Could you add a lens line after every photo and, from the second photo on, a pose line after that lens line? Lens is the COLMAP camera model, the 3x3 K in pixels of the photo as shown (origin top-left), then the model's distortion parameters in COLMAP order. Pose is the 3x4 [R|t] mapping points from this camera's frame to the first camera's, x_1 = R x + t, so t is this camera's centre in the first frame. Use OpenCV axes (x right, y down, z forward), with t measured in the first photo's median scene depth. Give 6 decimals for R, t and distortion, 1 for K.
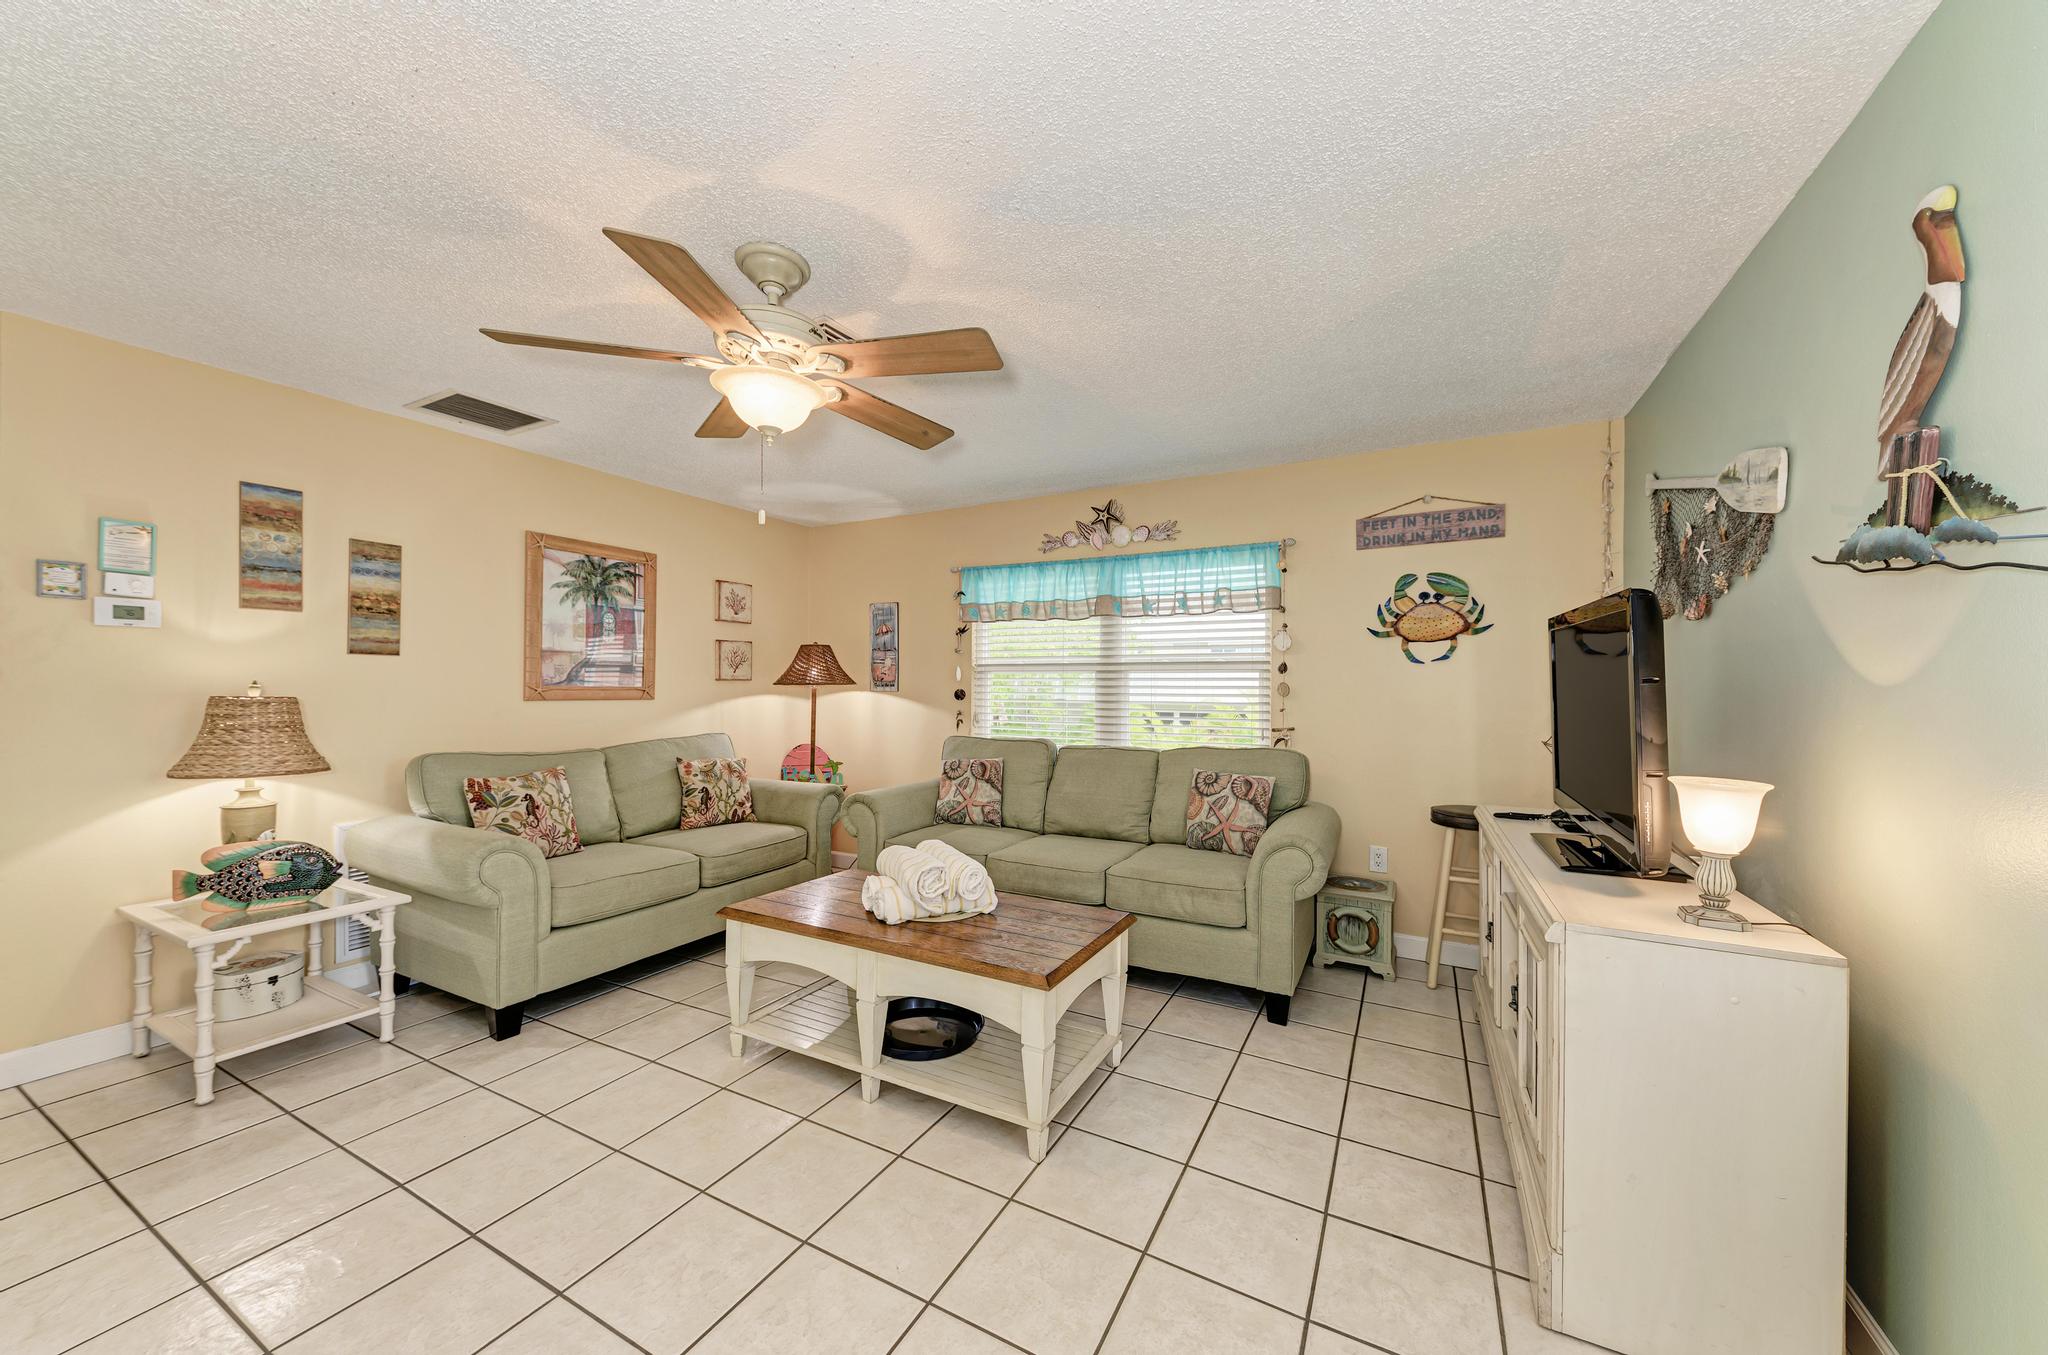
lens RADIAL K [[733.5, 0, 1022.4], [0, 733.5, 686.4], [0, 0, 1]] dist [0.011925, -0.004110]
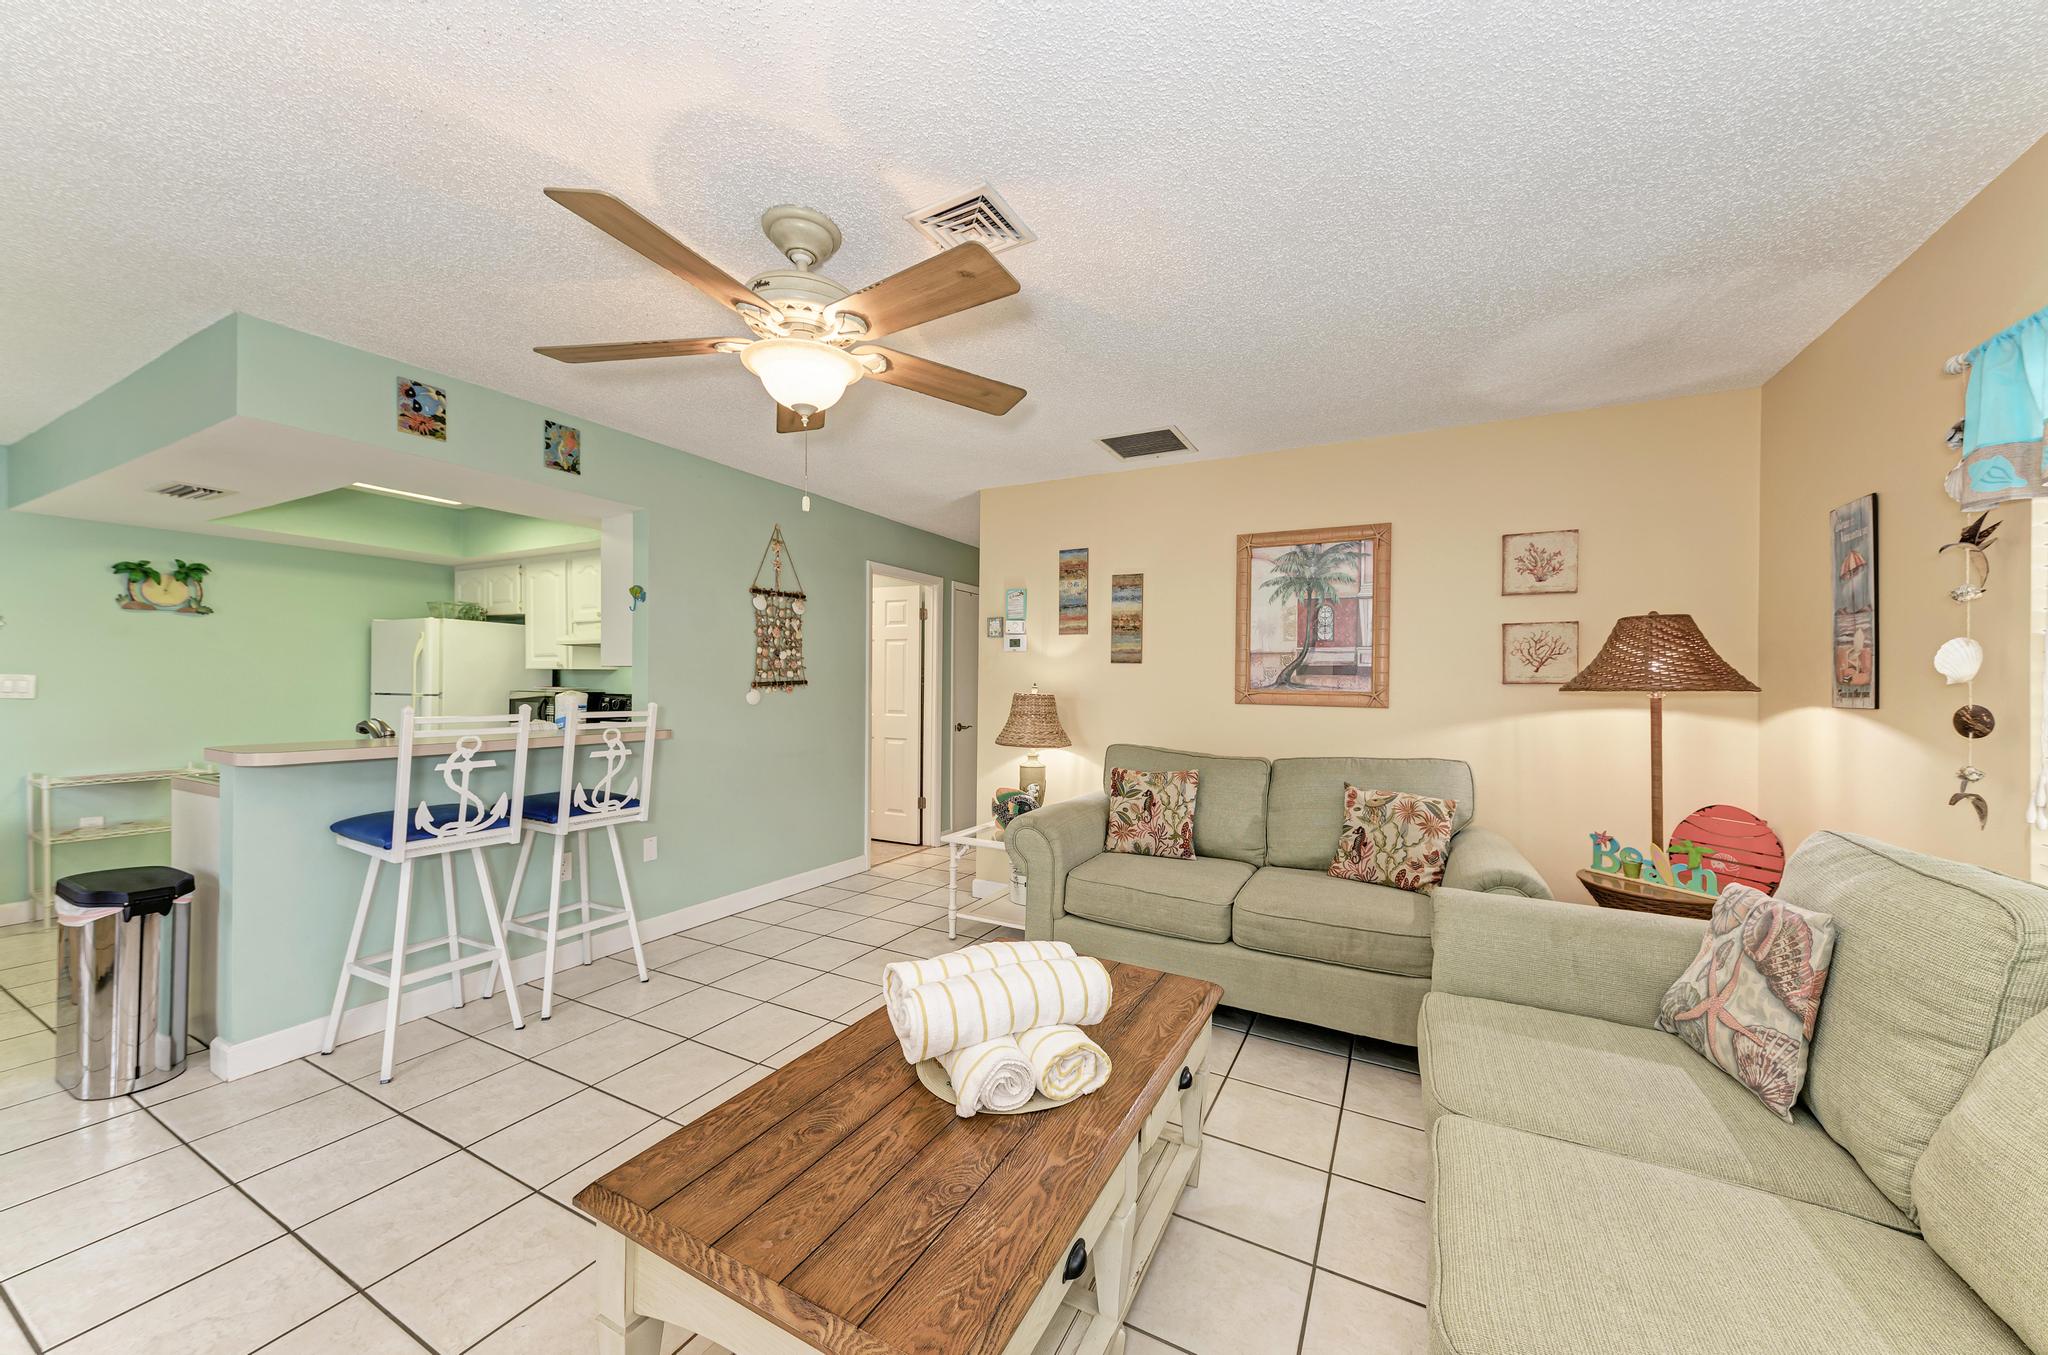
lens RADIAL K [[733.5, 0, 1026.3], [0, 733.5, 682.7], [0, 0, 1]] dist [0.011925, -0.004110]
pose [[0.008882, -0.006864, -0.999937, 0.307280], [-0.013104, 0.999890, -0.006980, 0.001468], [0.999875, 0.013165, 0.008791, 0.662808]]
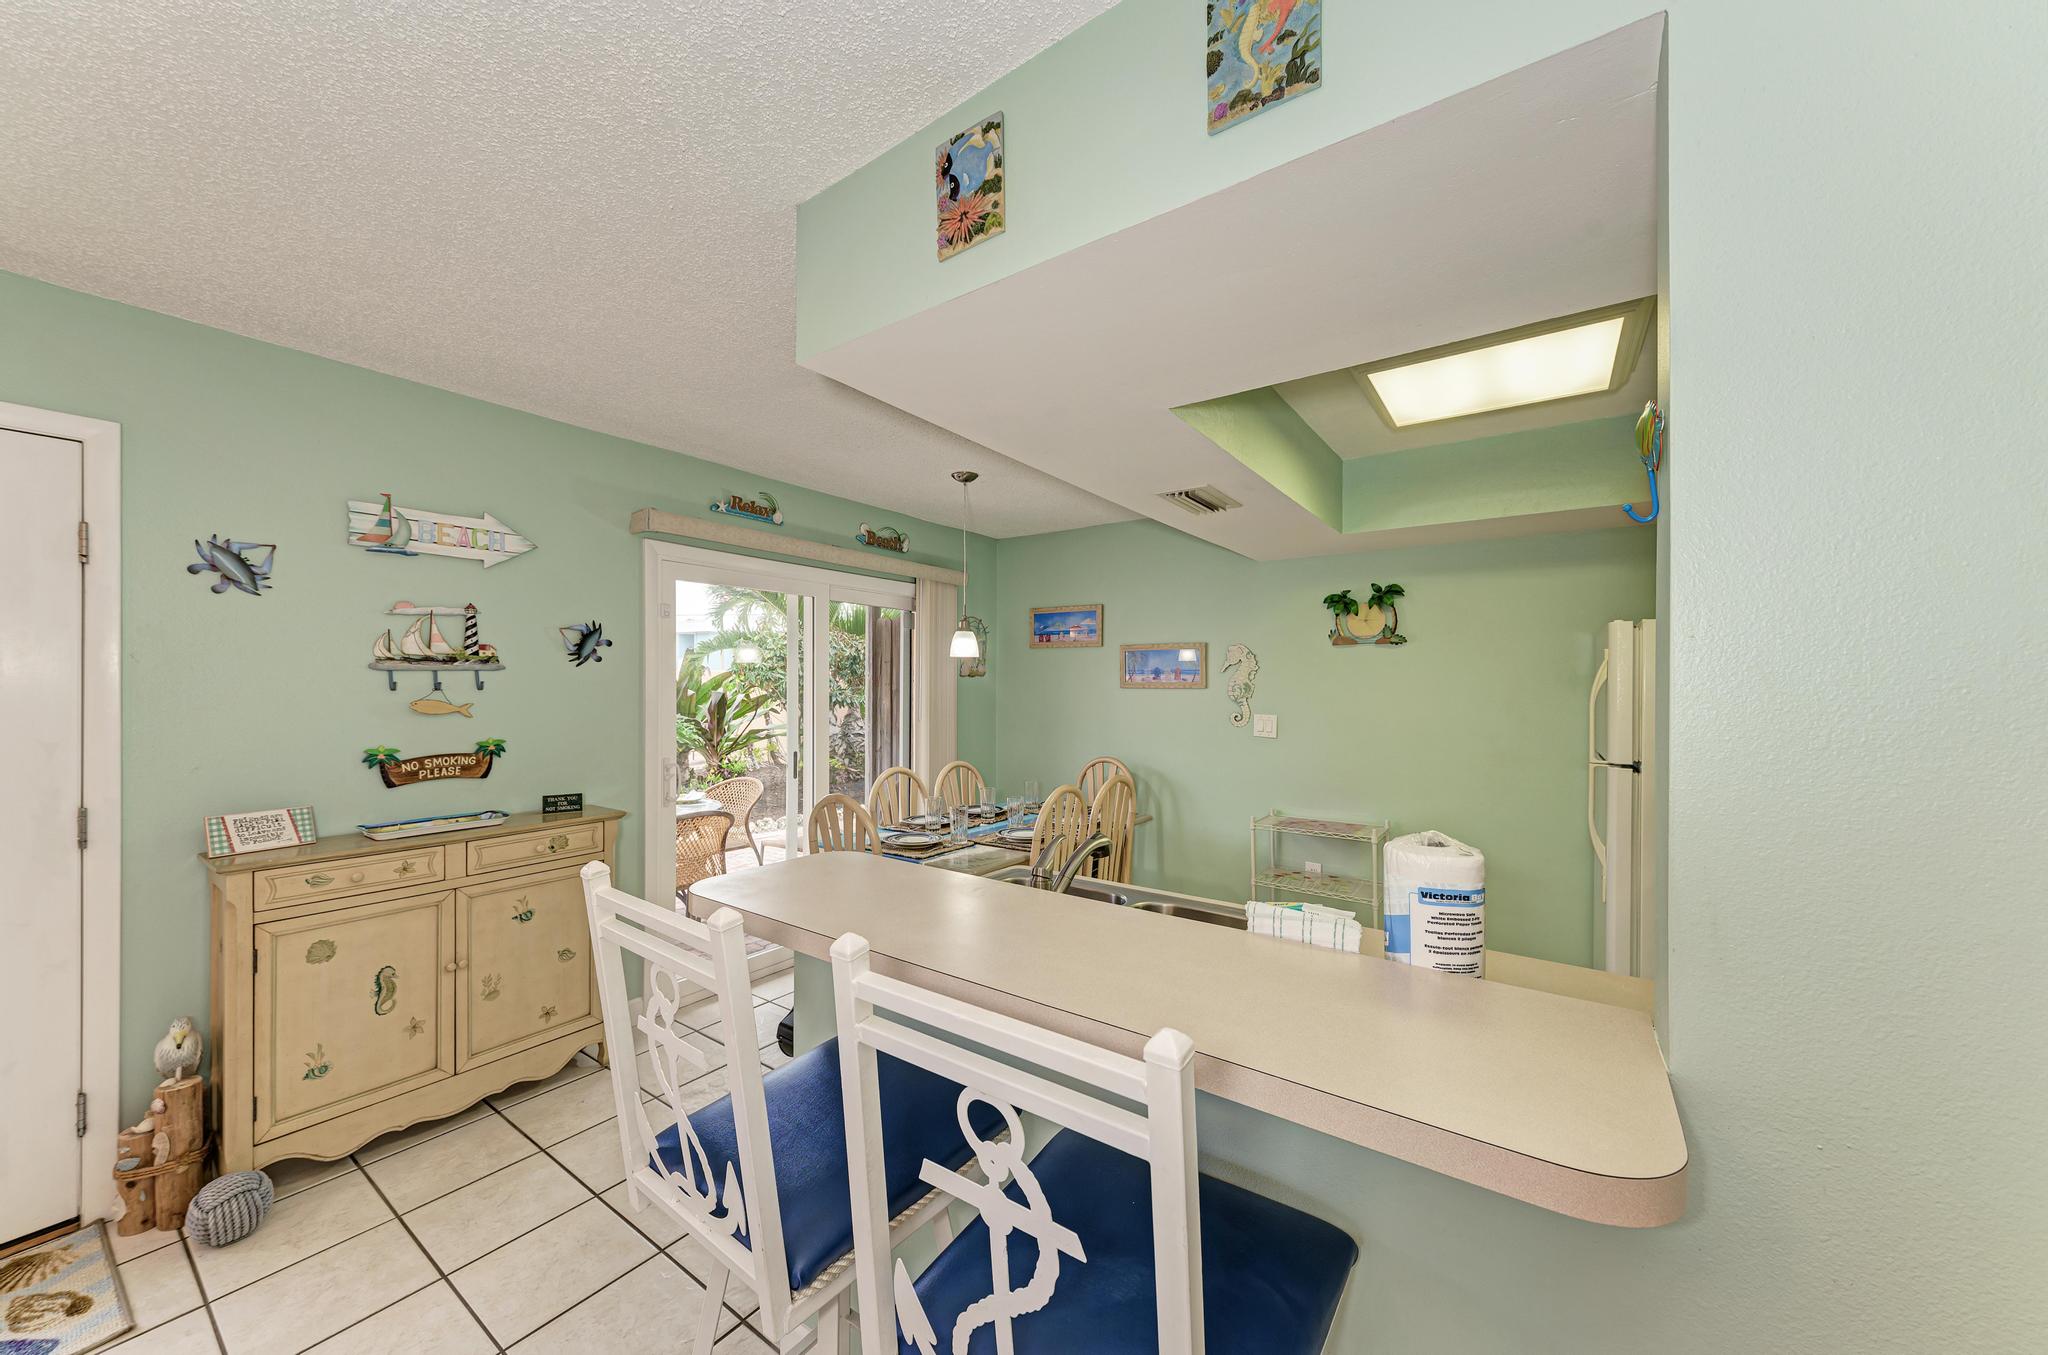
lens RADIAL K [[733.5, 0, 1027.9], [0, 733.5, 683.1], [0, 0, 1]] dist [0.011925, -0.004110]
pose [[-0.992155, -0.010627, 0.124561, -0.475147], [-0.010625, 0.999943, 0.000681, -0.040253], [-0.124561, -0.000648, -0.992212, 0.404518]]
